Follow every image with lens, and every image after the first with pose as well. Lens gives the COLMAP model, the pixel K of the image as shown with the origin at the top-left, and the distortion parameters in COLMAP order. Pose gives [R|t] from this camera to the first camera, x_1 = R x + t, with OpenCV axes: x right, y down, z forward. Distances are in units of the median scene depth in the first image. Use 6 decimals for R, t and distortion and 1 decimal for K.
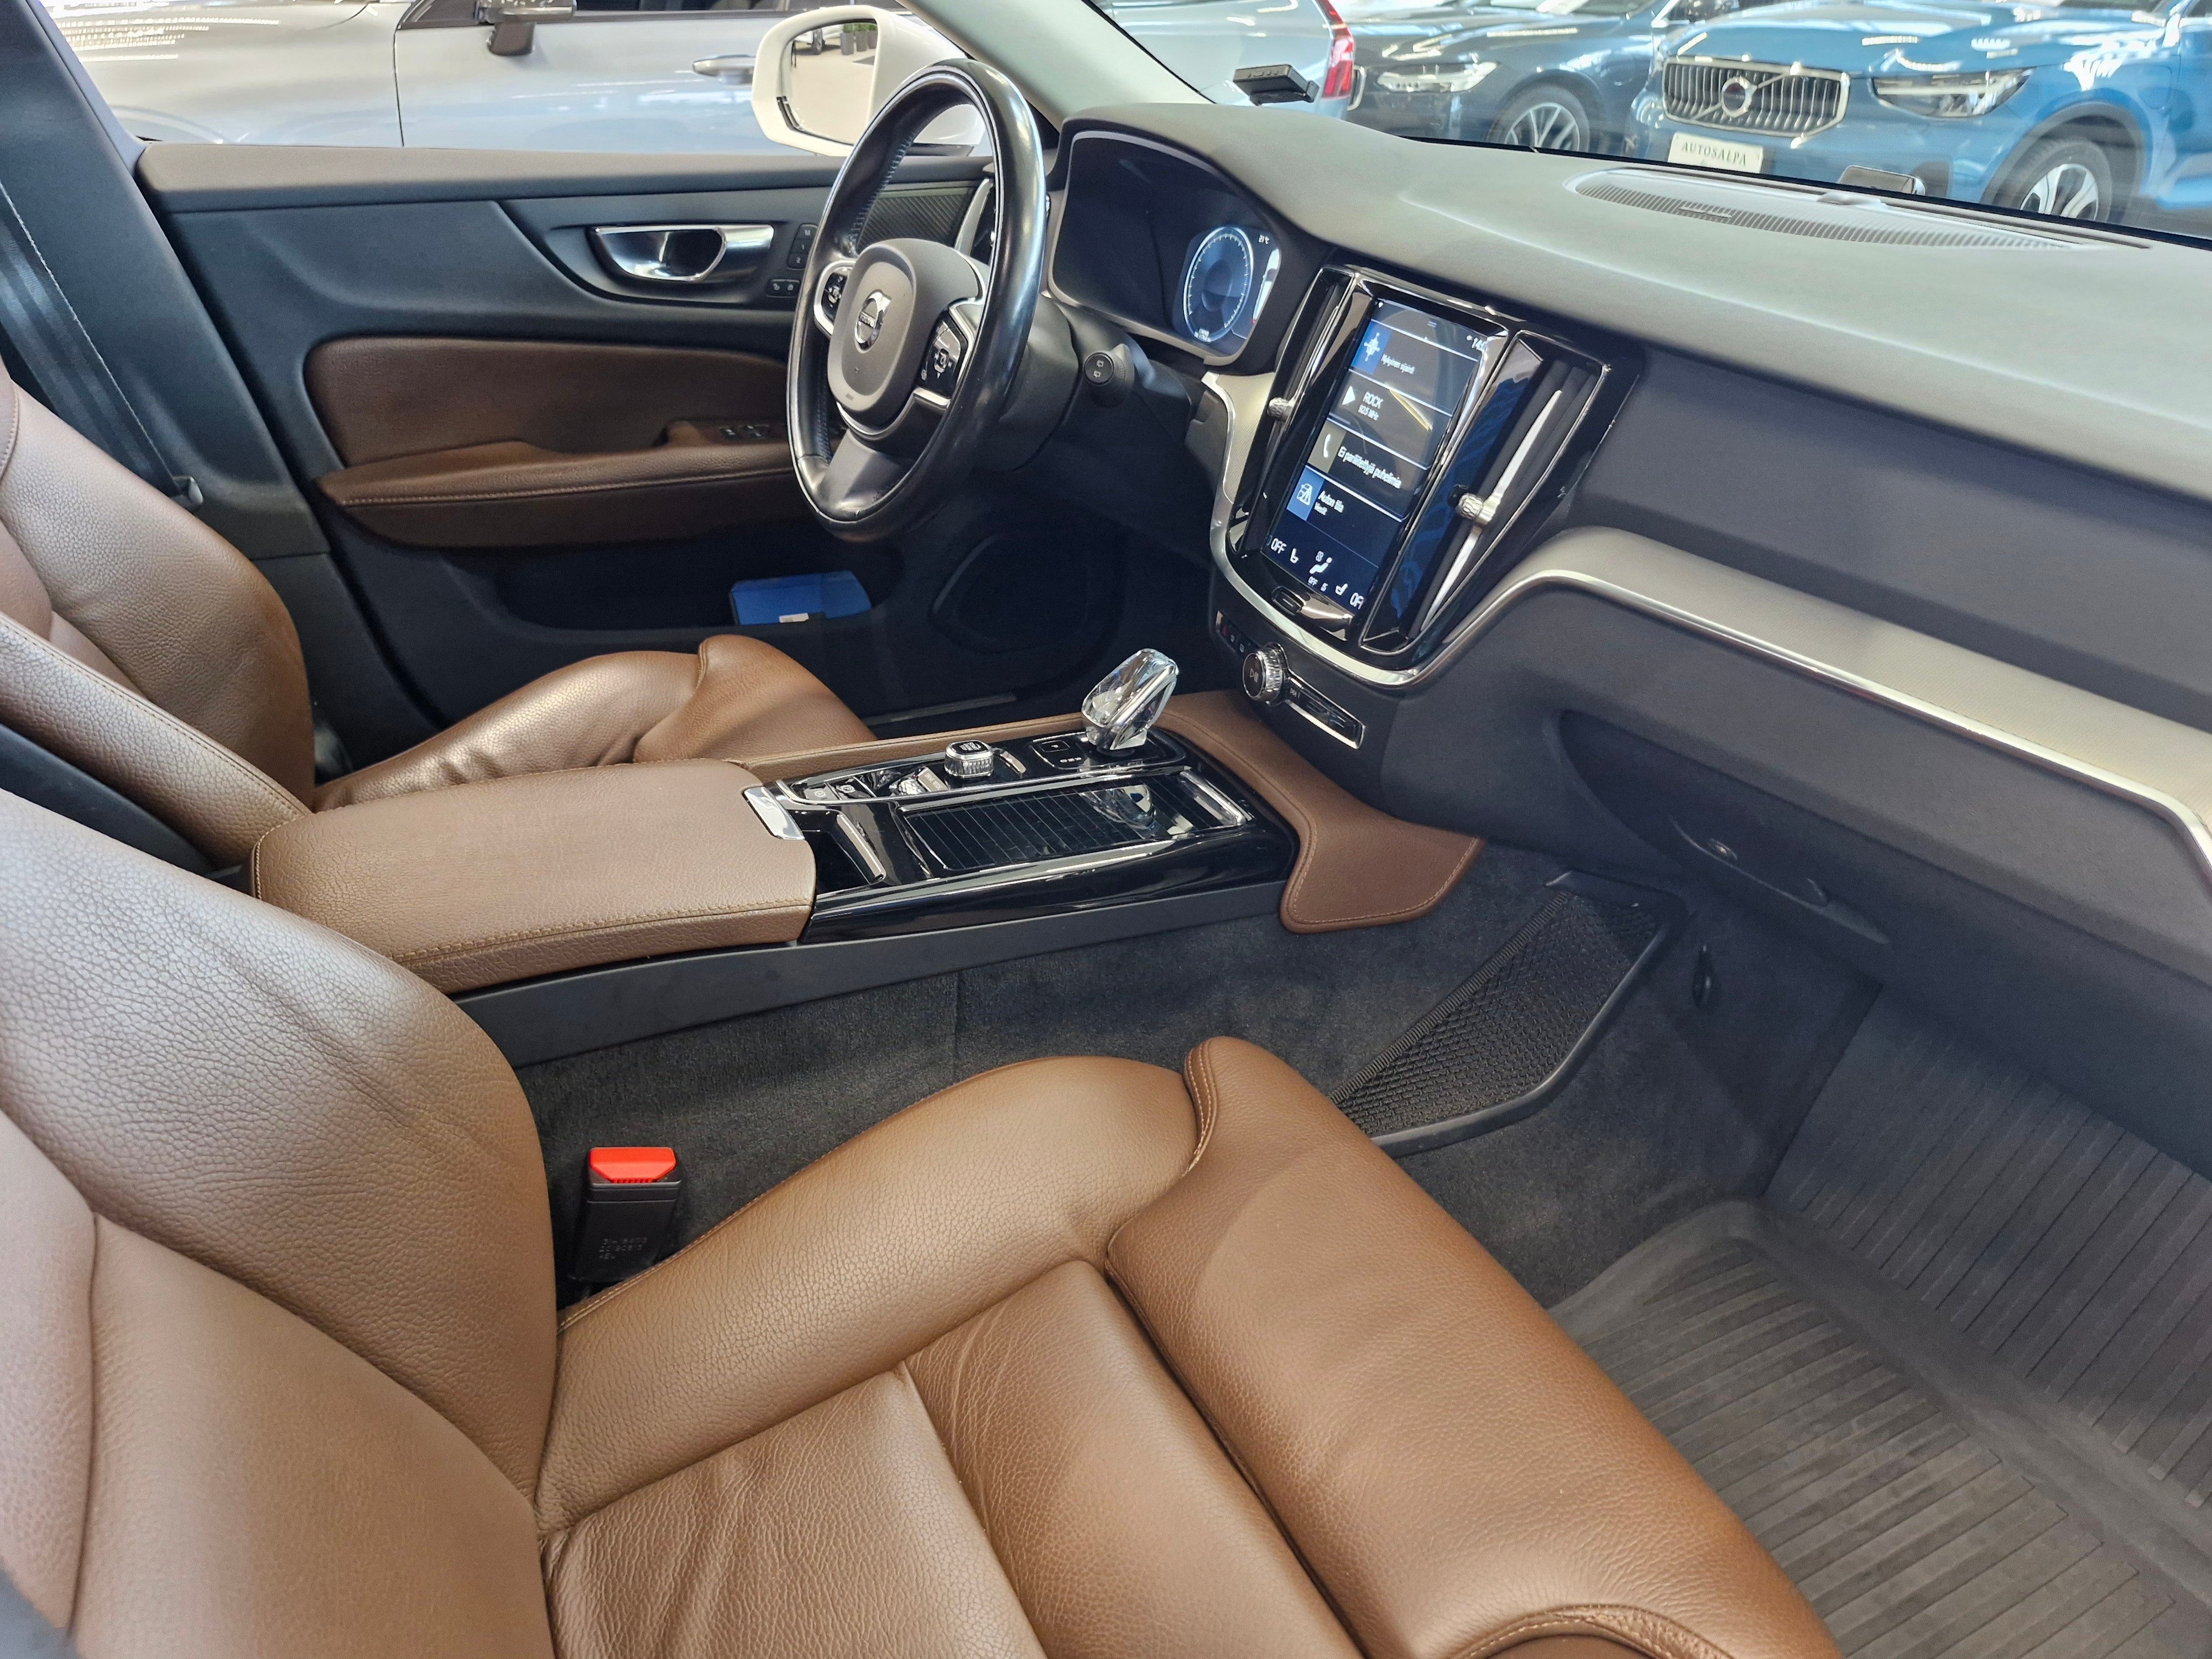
lens RADIAL K [[1555.6, 0, 1108.1], [0, 1555.6, 812.3], [0, 0, 1]] dist [0.090454, -0.092788]
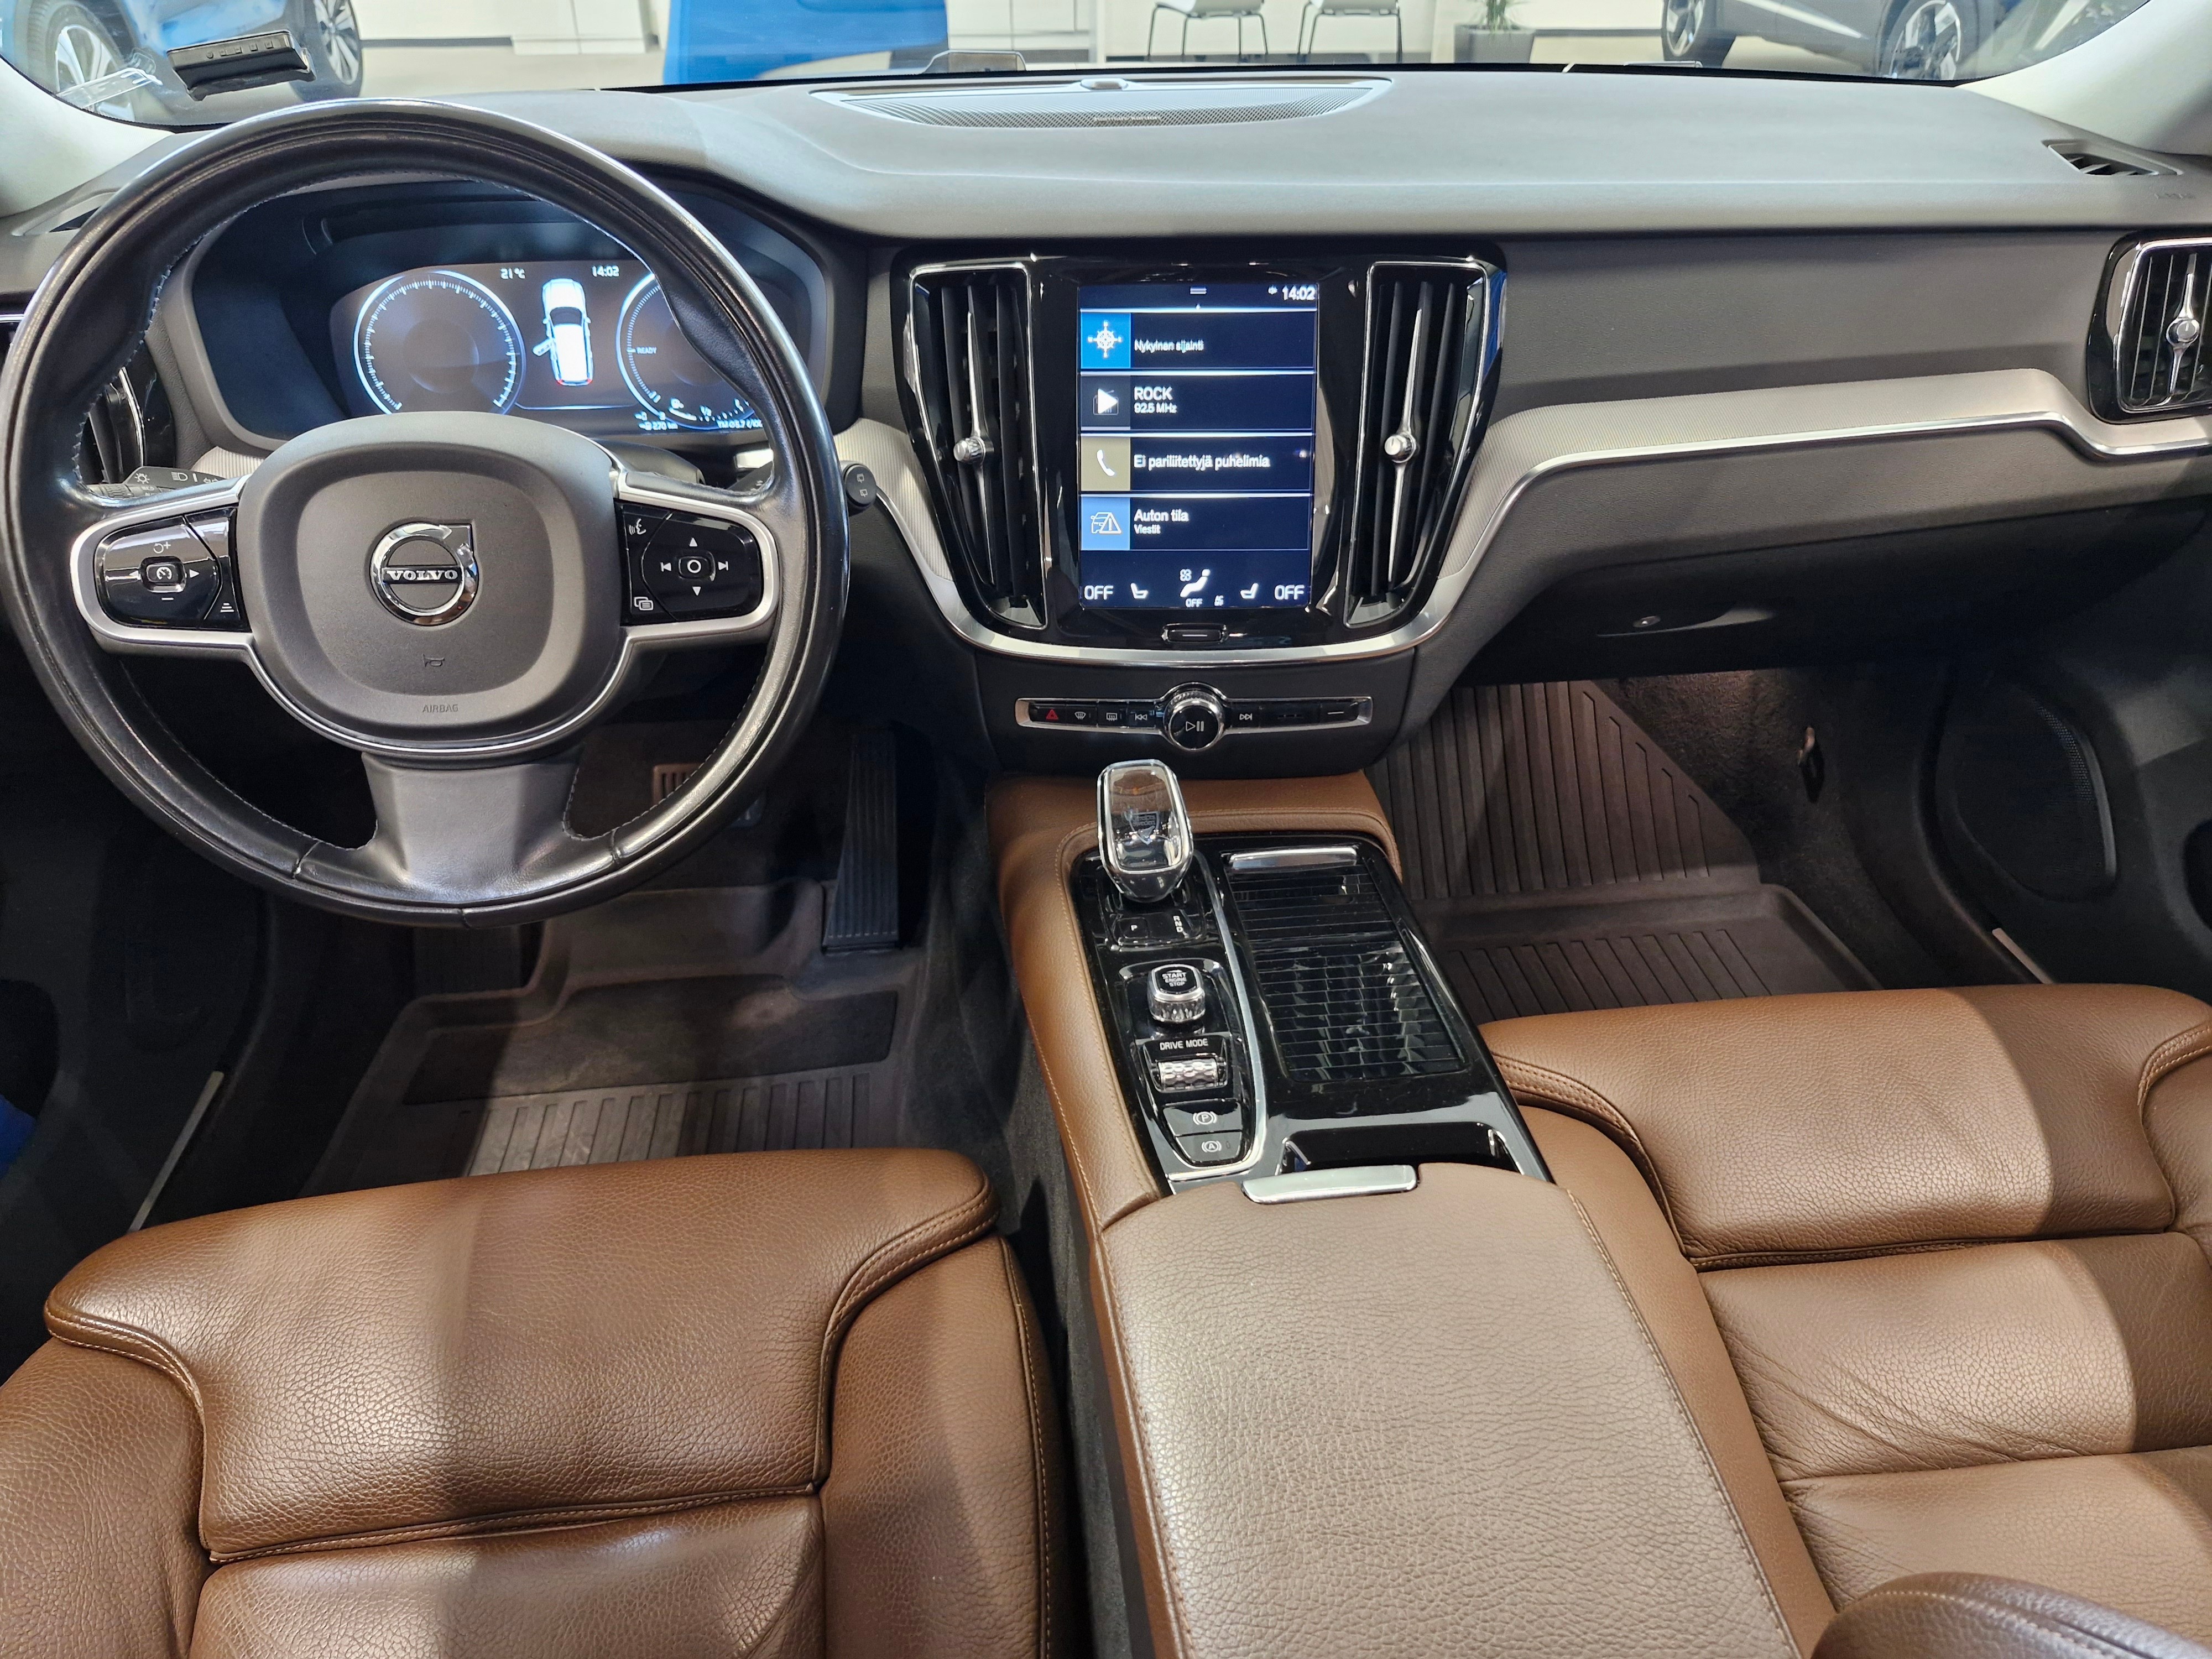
lens RADIAL K [[1555.6, 0, 1108.1], [0, 1555.6, 812.3], [0, 0, 1]] dist [0.090454, -0.092788]
pose [[0.393117, -0.525198, 0.754736, -0.625125], [0.458429, 0.823479, 0.334253, -0.371765], [-0.797058, 0.214592, 0.564489, 0.568220]]
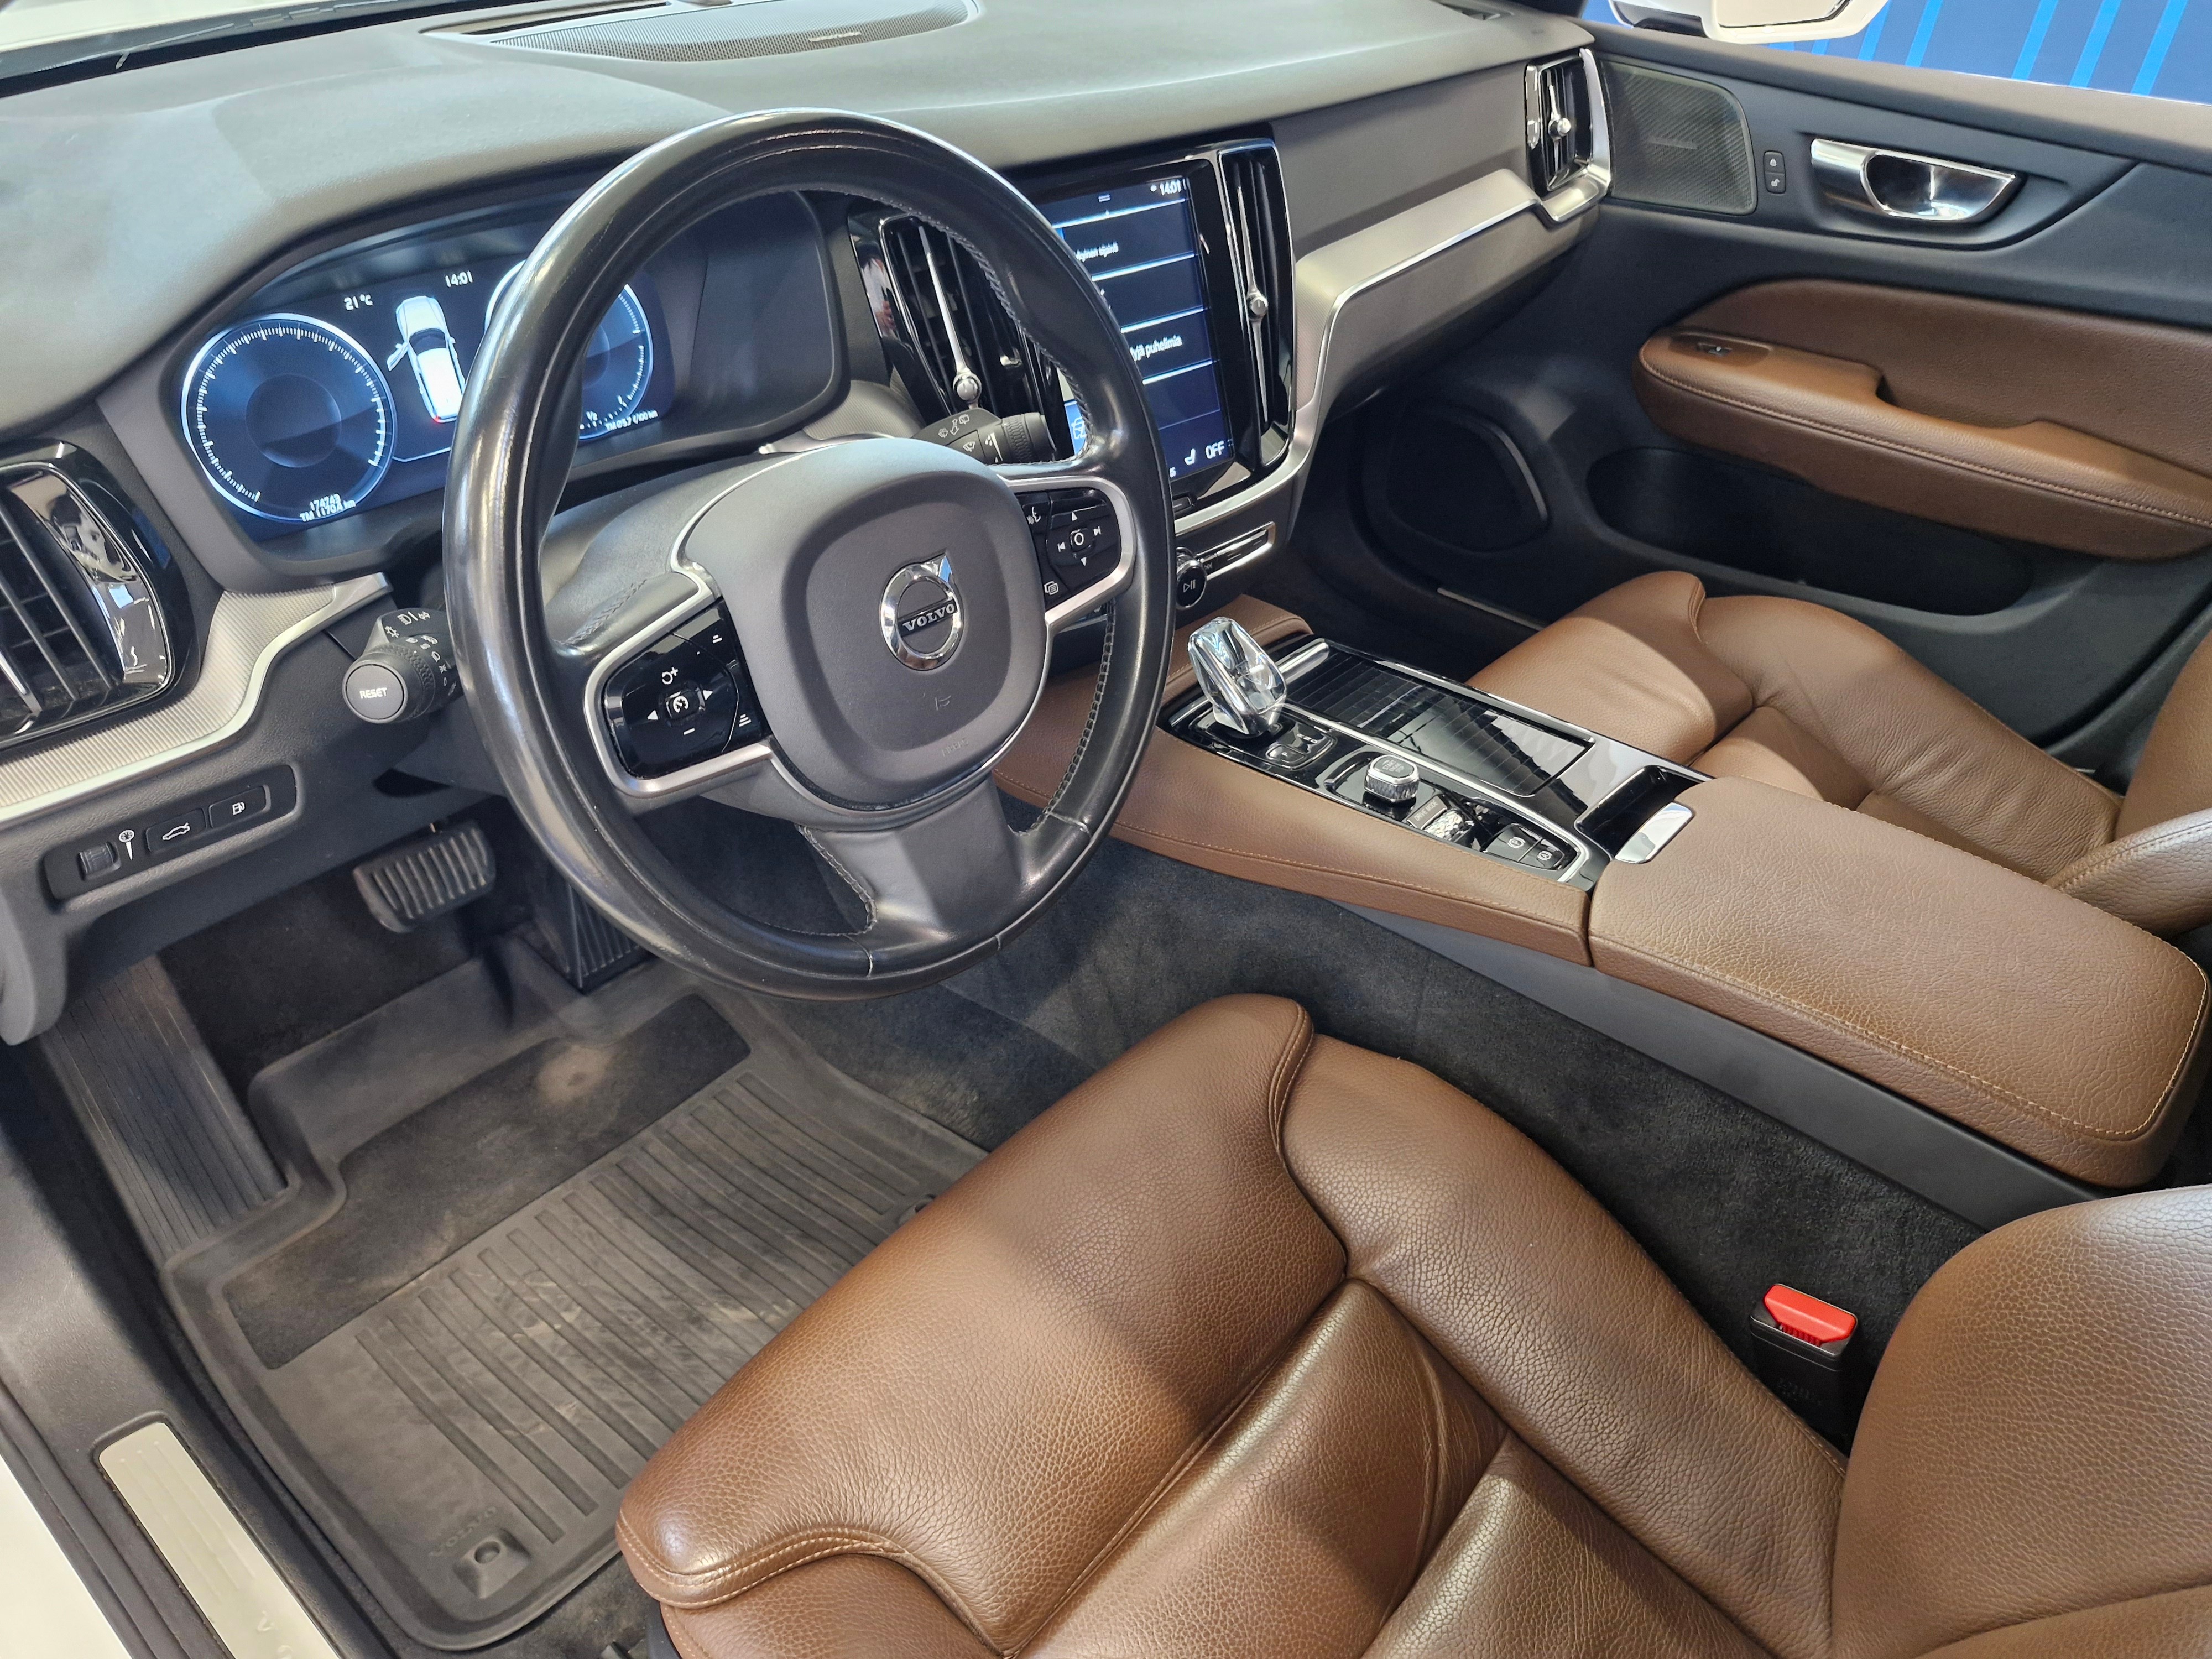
lens RADIAL K [[1597.4, 0, 1107.1], [0, 1597.4, 800.0], [0, 0, 1]] dist [0.068908, -0.098009]
pose [[-0.342254, -0.596268, 0.726172, -0.723832], [0.386475, 0.615110, 0.687224, -0.739215], [-0.856446, 0.515853, 0.019919, 1.120917]]
